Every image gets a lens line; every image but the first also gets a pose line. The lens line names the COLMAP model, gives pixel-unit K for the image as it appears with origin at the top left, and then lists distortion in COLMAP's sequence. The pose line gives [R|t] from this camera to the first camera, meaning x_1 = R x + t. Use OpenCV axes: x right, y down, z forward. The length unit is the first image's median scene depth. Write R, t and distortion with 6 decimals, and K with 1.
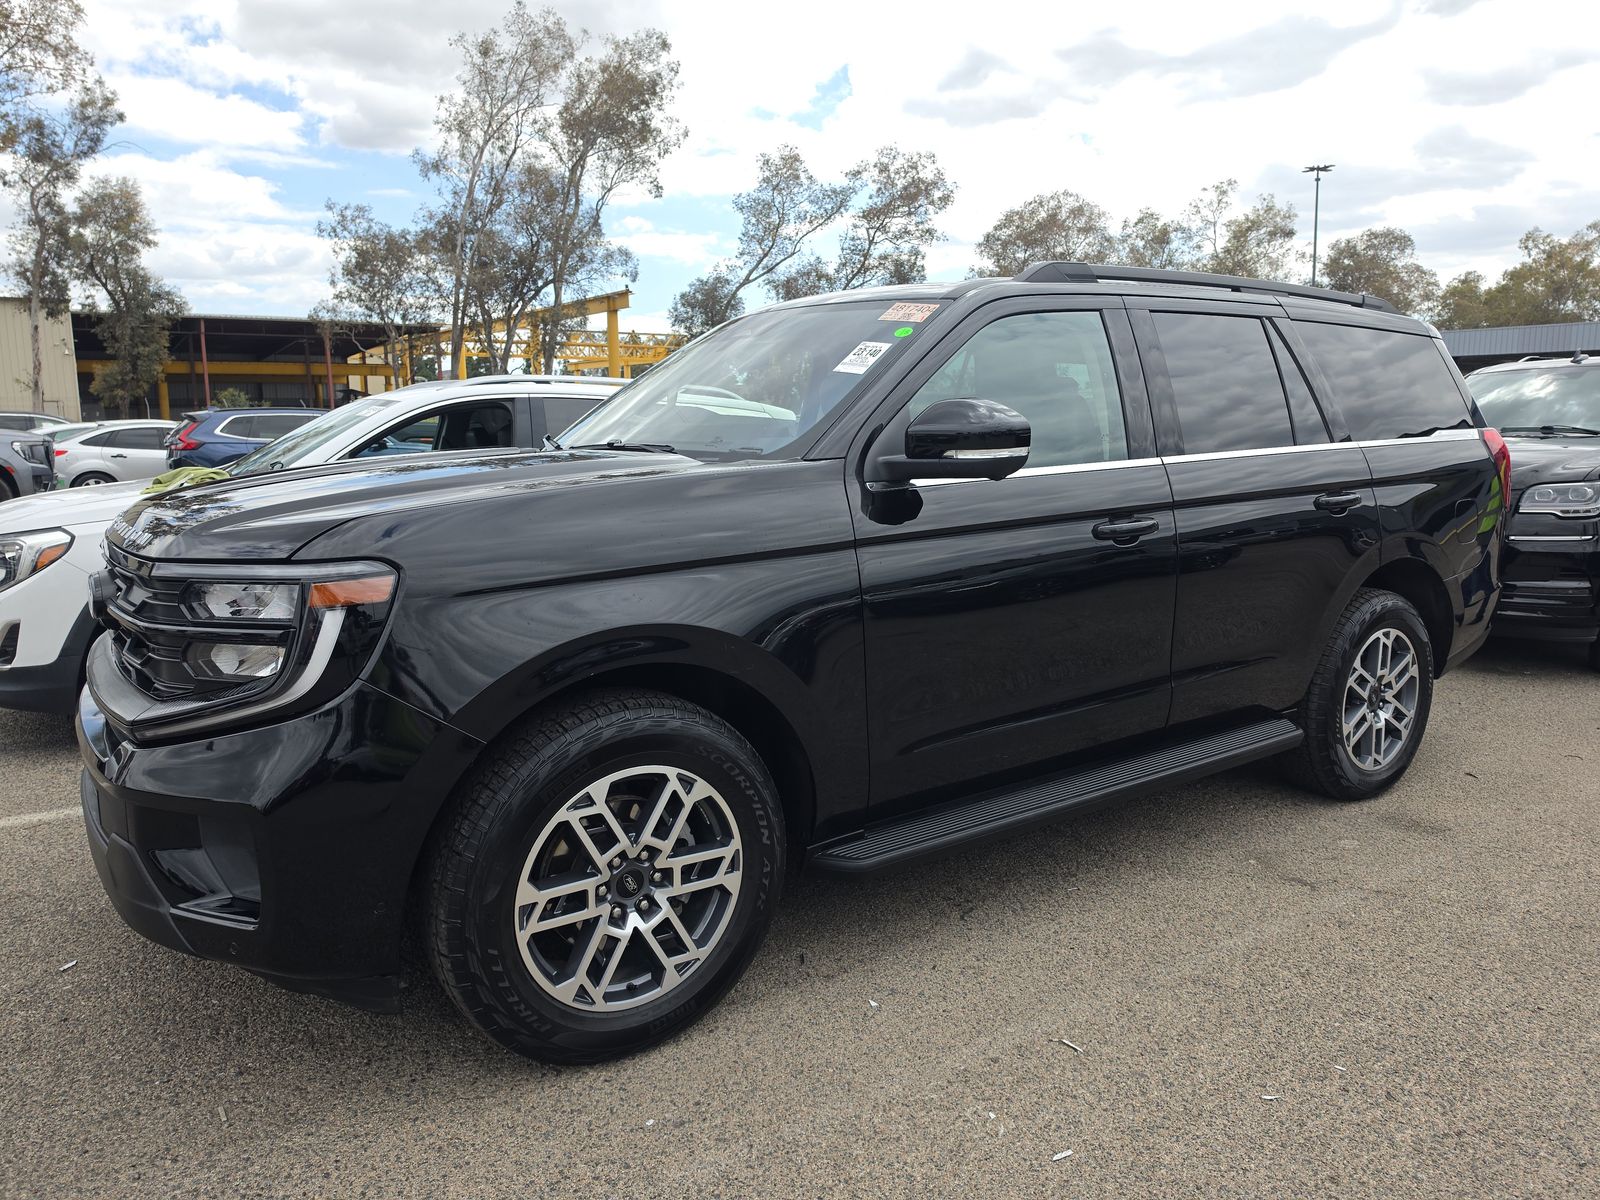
lens RADIAL K [[1169.6, 0, 800.0], [0, 1169.6, 600.0], [0, 0, 1]] dist [0.001309, 0.001716]
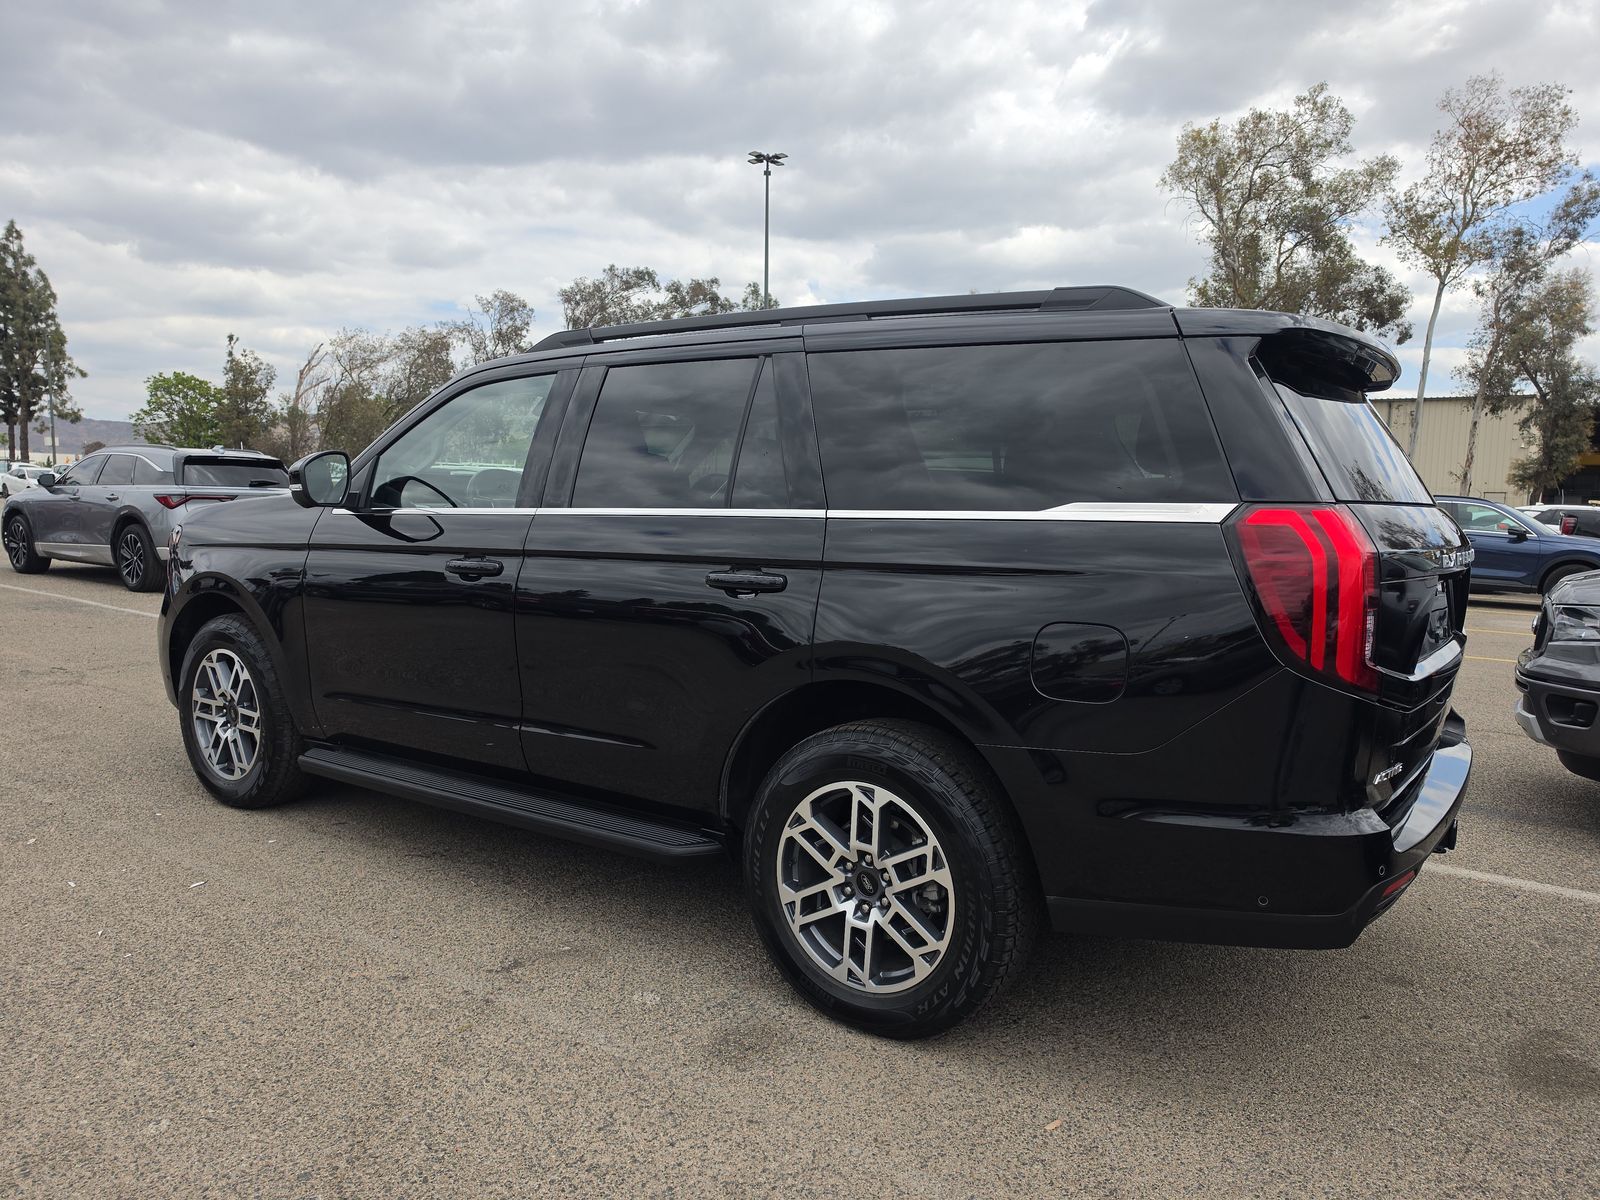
lens RADIAL K [[1143.2, 0, 800.9], [0, 1143.2, 624.9], [0, 0, 1]] dist [0.001592, 0.000636]
pose [[0.307713, 0.115404, -0.944455, 1.107460], [-0.169251, 0.983426, 0.065022, -0.102579], [0.936305, 0.139842, 0.322145, 0.741820]]
